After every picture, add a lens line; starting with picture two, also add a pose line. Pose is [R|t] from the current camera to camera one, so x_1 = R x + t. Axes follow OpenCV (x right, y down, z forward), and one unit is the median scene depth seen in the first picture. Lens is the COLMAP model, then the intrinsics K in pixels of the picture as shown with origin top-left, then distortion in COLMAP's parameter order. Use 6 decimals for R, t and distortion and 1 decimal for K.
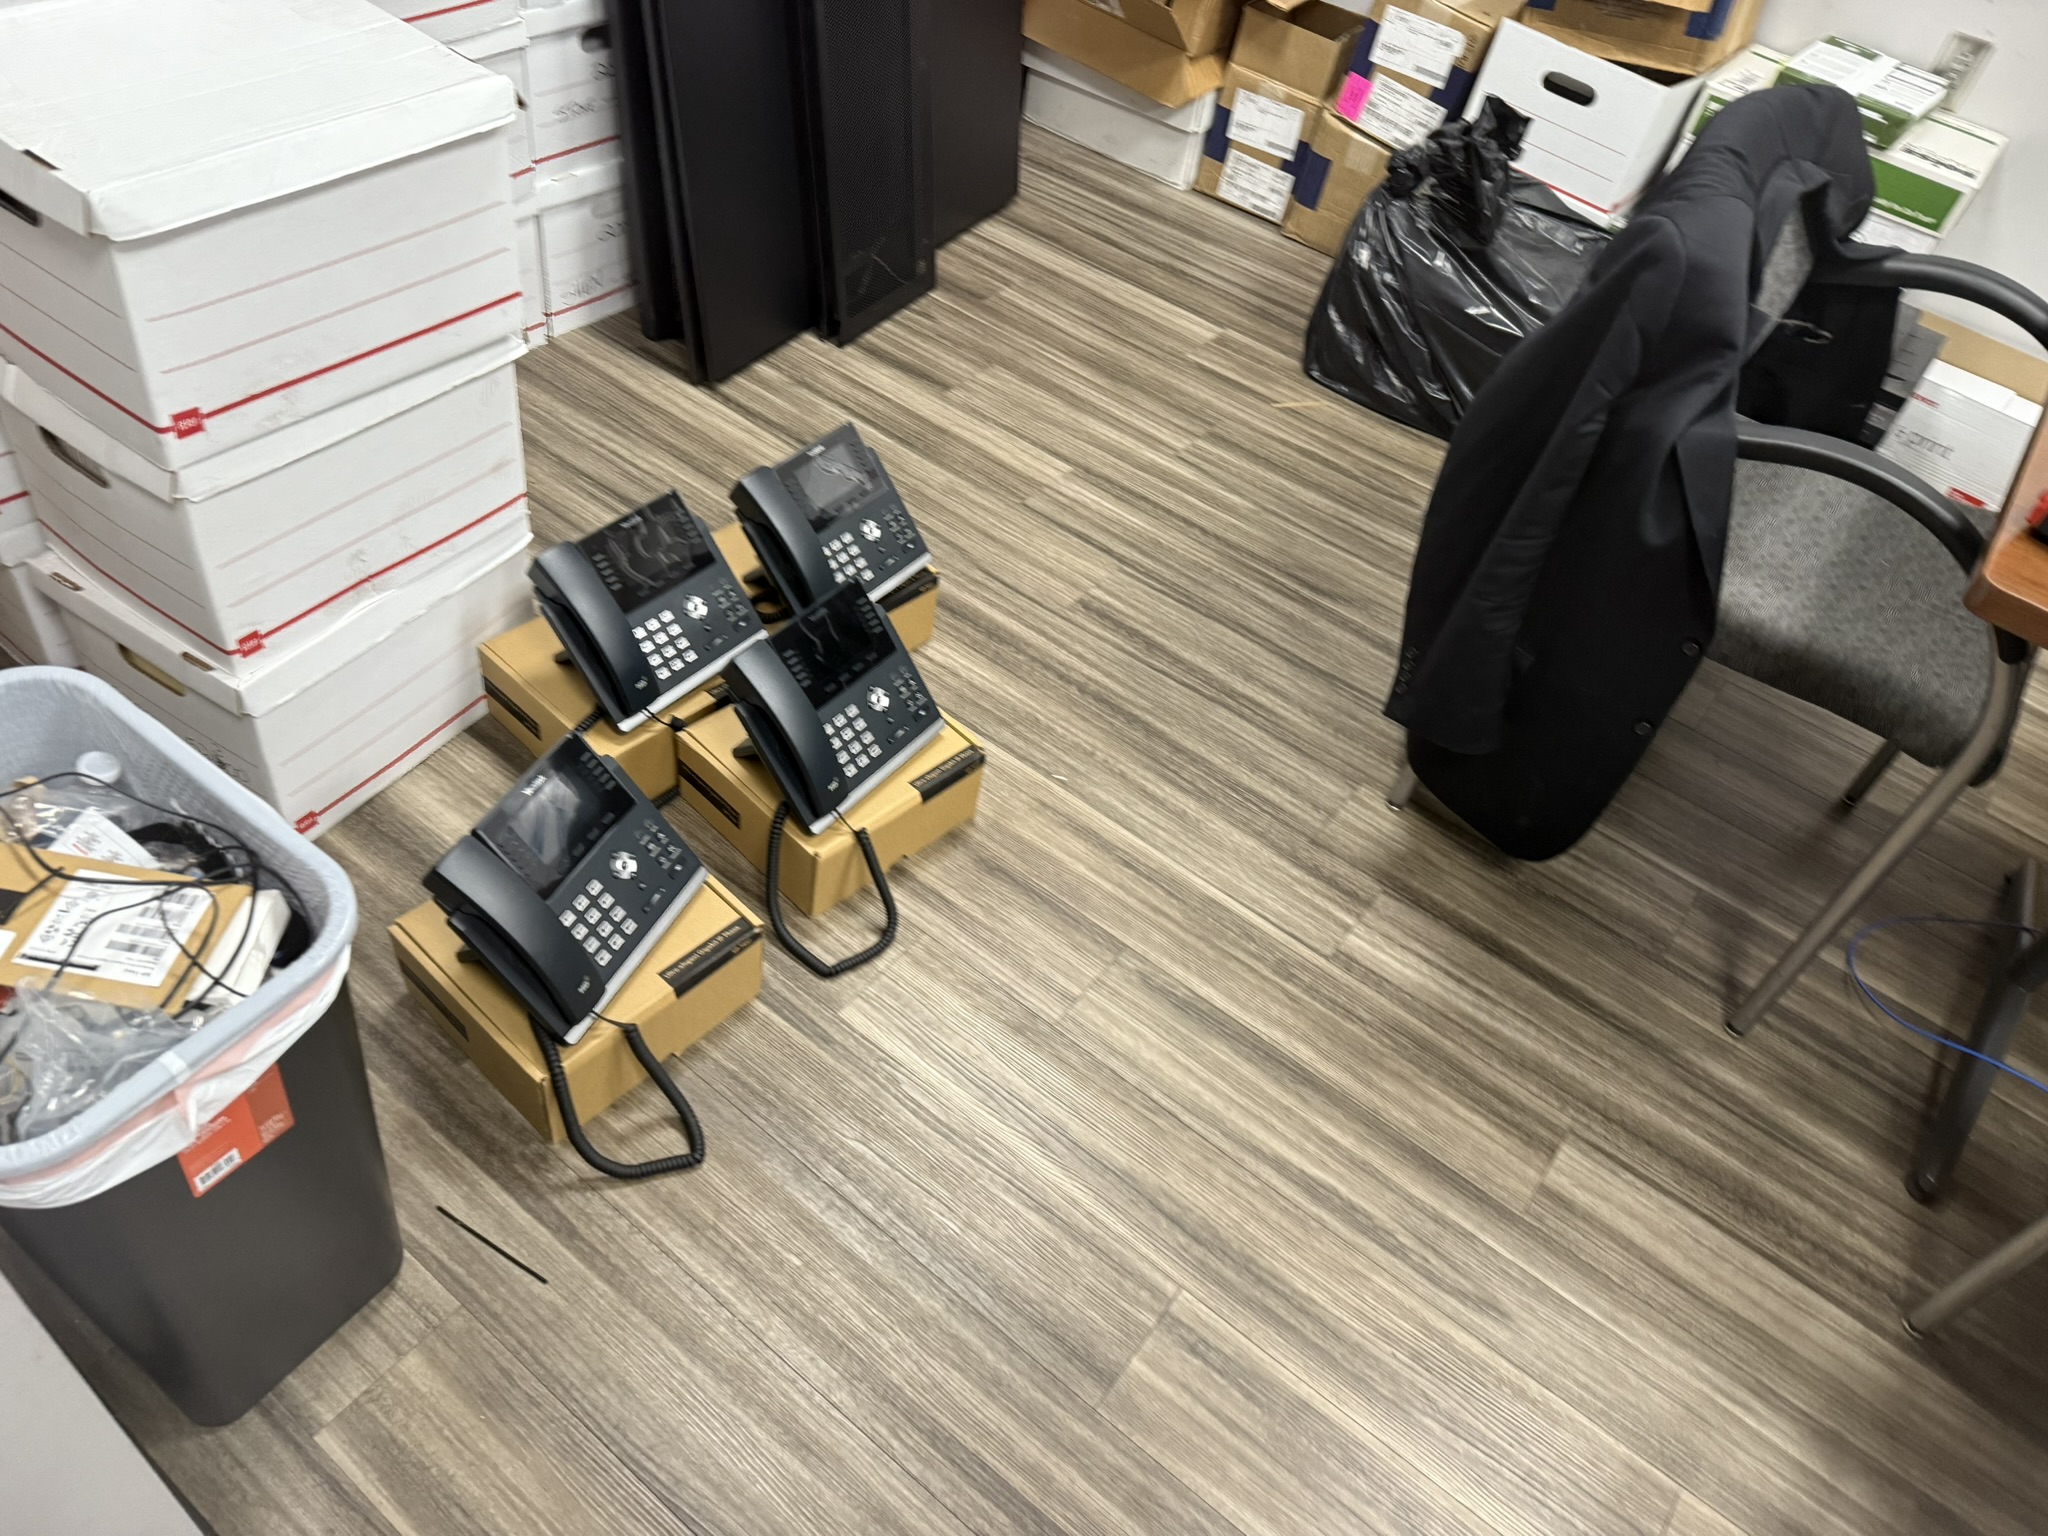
lens RADIAL K [[1438.4, 0, 1024.0], [0, 1438.4, 768.0], [0, 0, 1]] dist [0.079659, -0.107772]
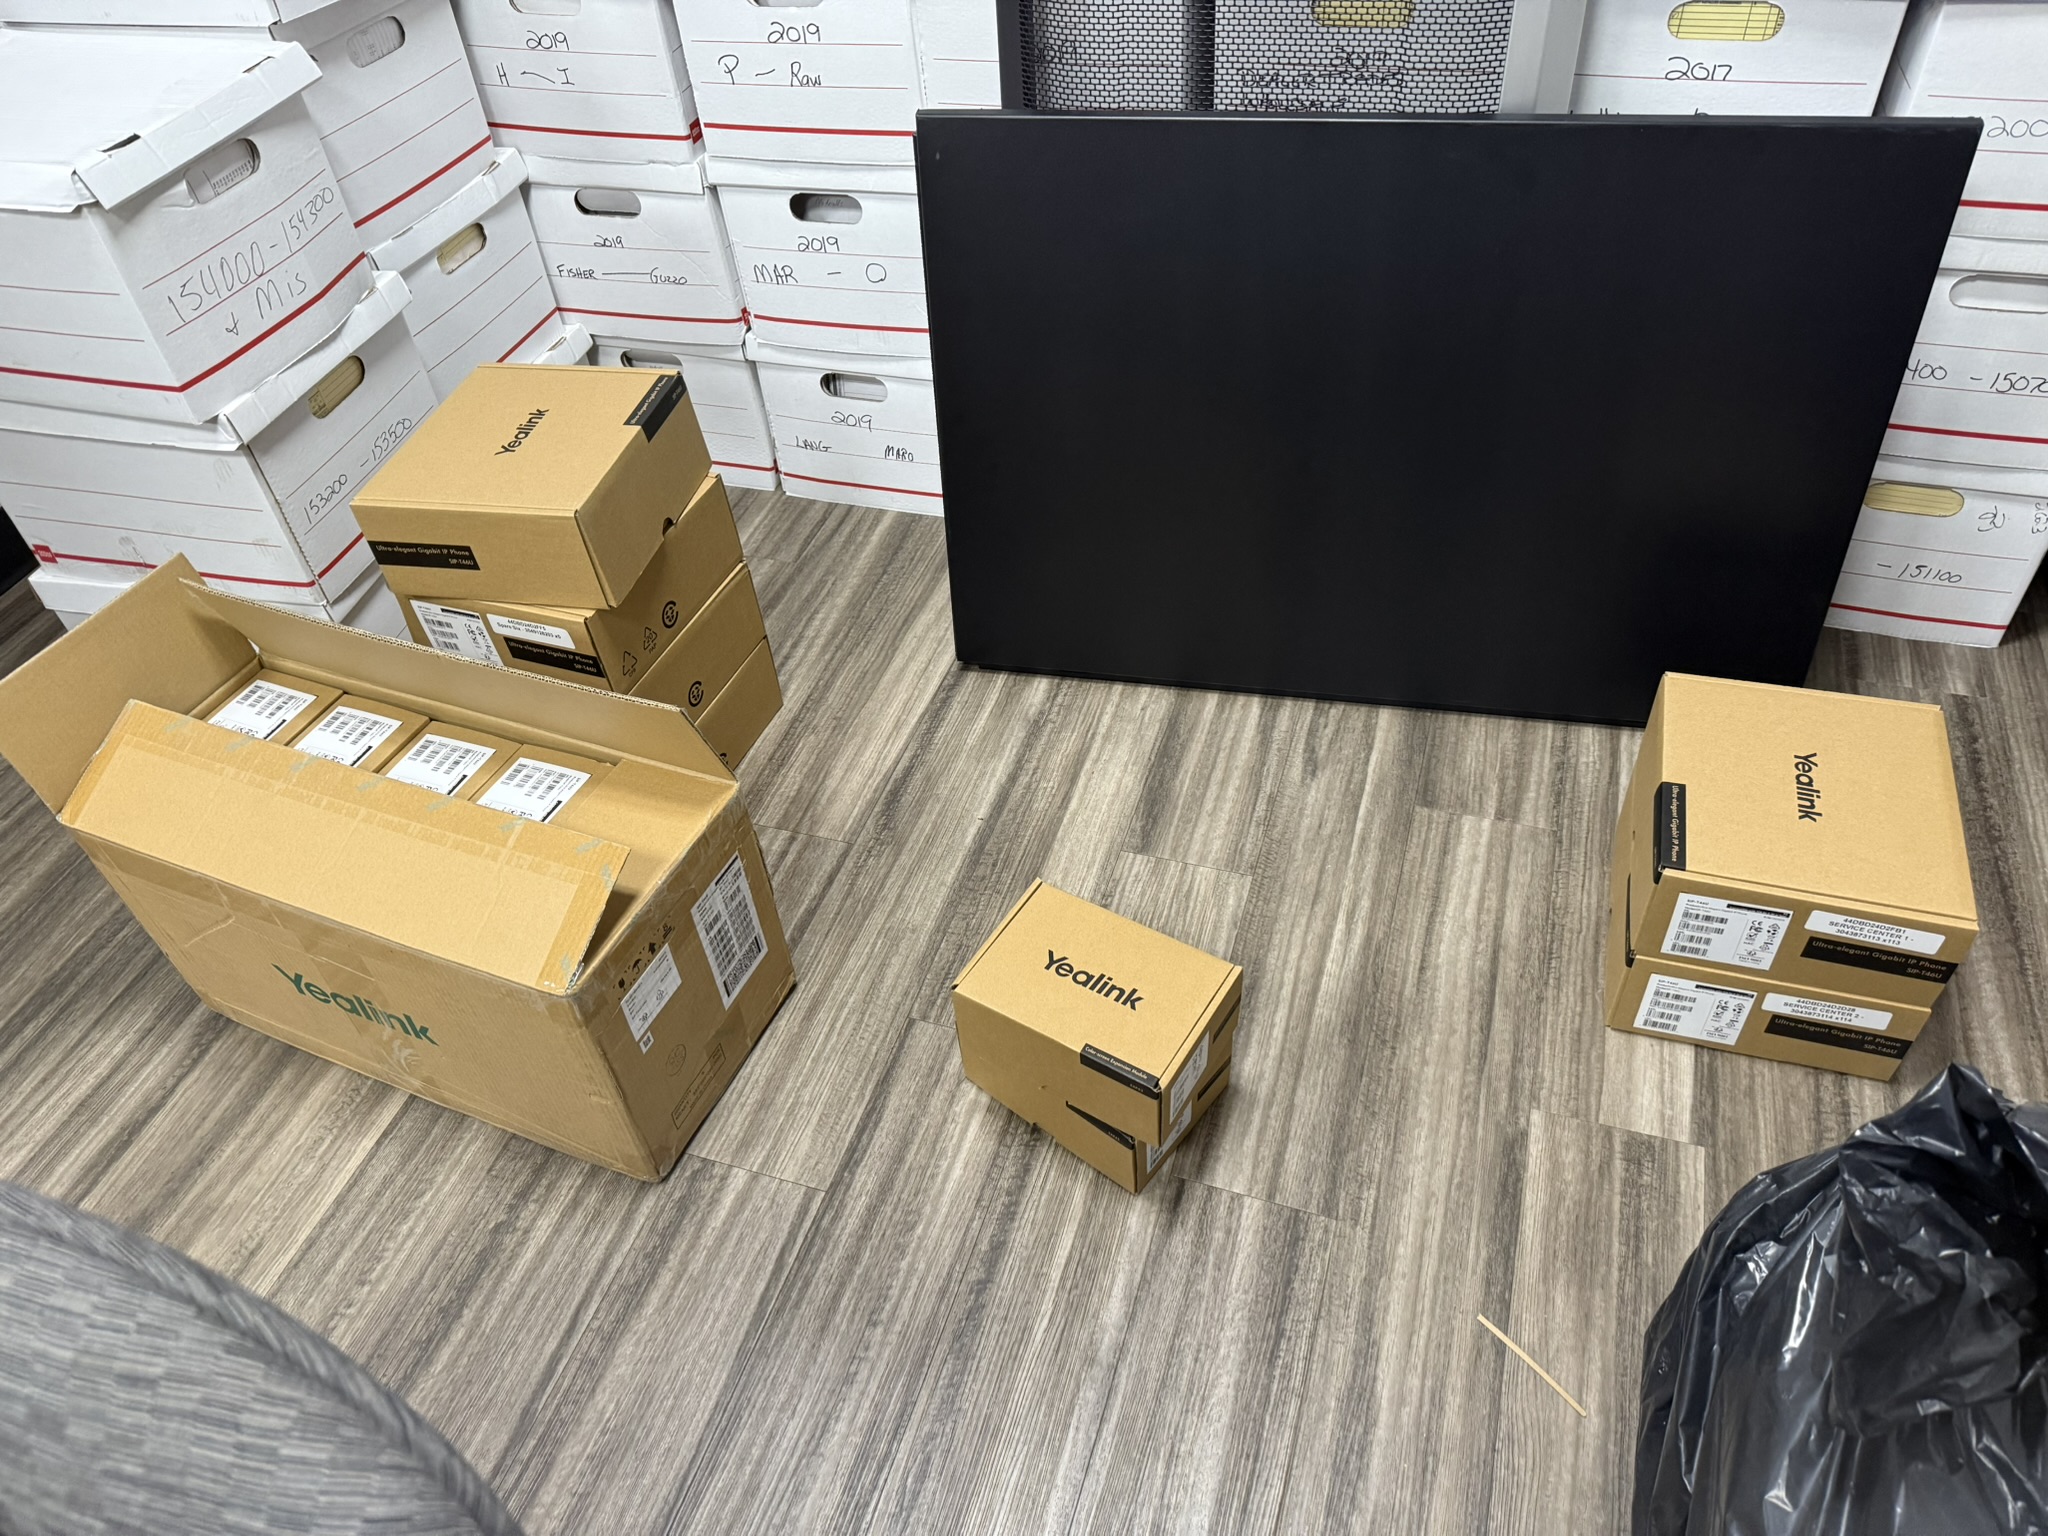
lens RADIAL K [[1438.4, 0, 1024.0], [0, 1438.4, 768.0], [0, 0, 1]] dist [0.079659, -0.107772]
pose [[0.295159, 0.539736, -0.788395, 0.444583], [-0.597224, 0.748313, 0.288707, -0.465369], [0.745792, 0.385634, 0.543214, 0.611232]]
